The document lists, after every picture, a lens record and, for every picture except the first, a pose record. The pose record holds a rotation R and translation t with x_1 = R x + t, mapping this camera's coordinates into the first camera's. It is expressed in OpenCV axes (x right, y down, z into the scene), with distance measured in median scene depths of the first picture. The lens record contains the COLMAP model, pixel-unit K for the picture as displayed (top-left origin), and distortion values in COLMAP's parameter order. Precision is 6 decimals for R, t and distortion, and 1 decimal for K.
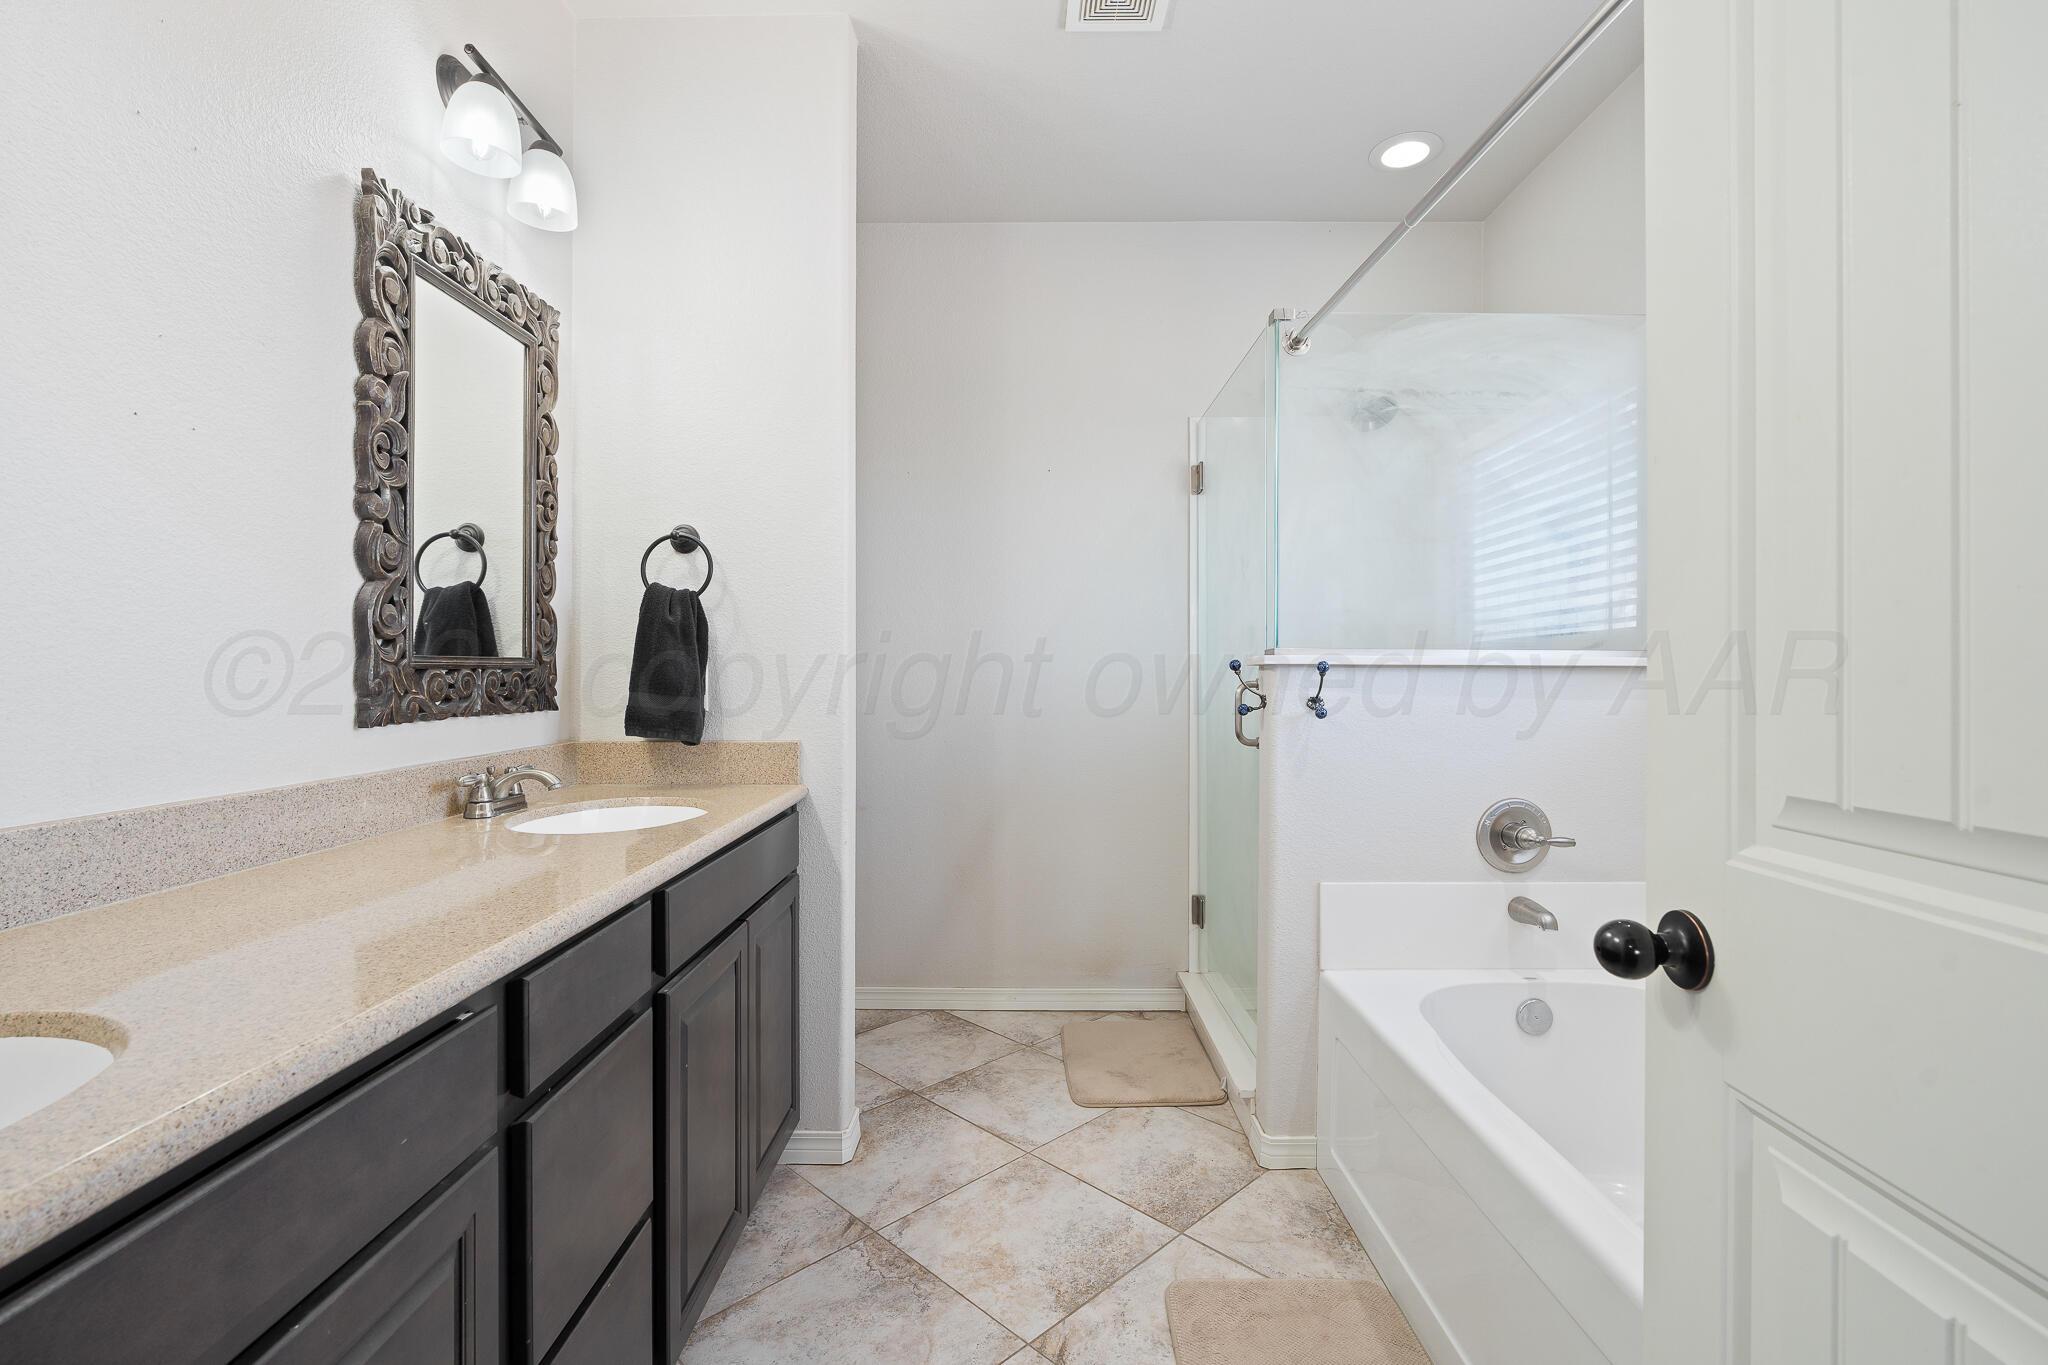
lens RADIAL K [[909.0, 0, 1030.9], [0, 909.0, 666.6], [0, 0, 1]] dist [-0.000633, 0.000007]
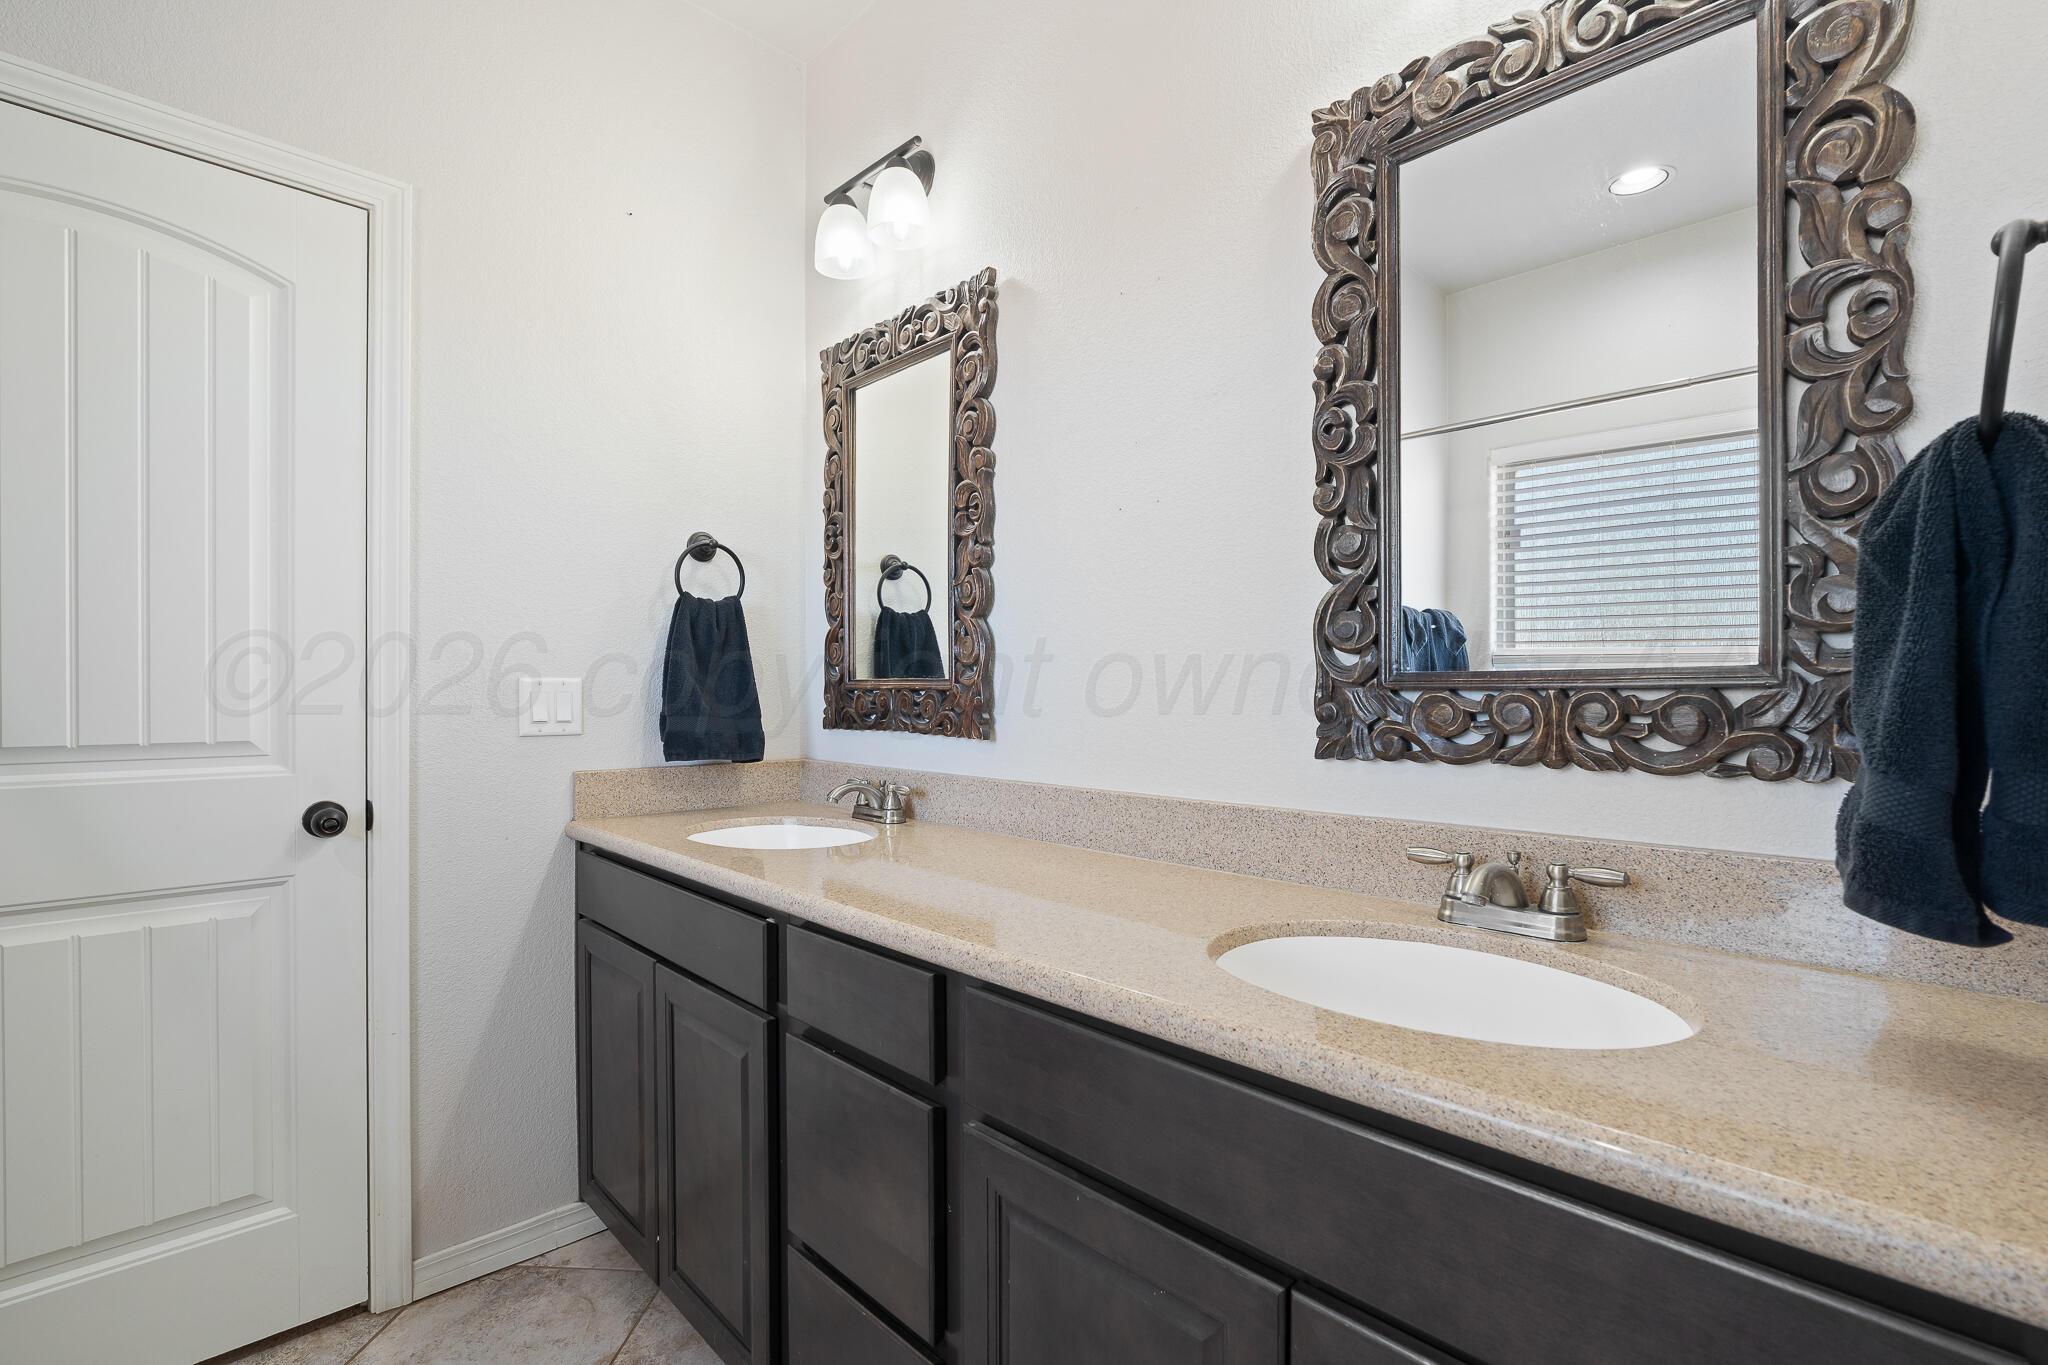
lens RADIAL K [[757.2, 0, 1024.9], [0, 757.2, 692.0], [0, 0, 1]] dist [0.000157, 0.000003]
pose [[-0.642833, -0.004837, -0.765991, -0.001287], [-0.002327, 0.999988, -0.004362, 0.010051], [0.766003, -0.001022, -0.642836, 1.639245]]
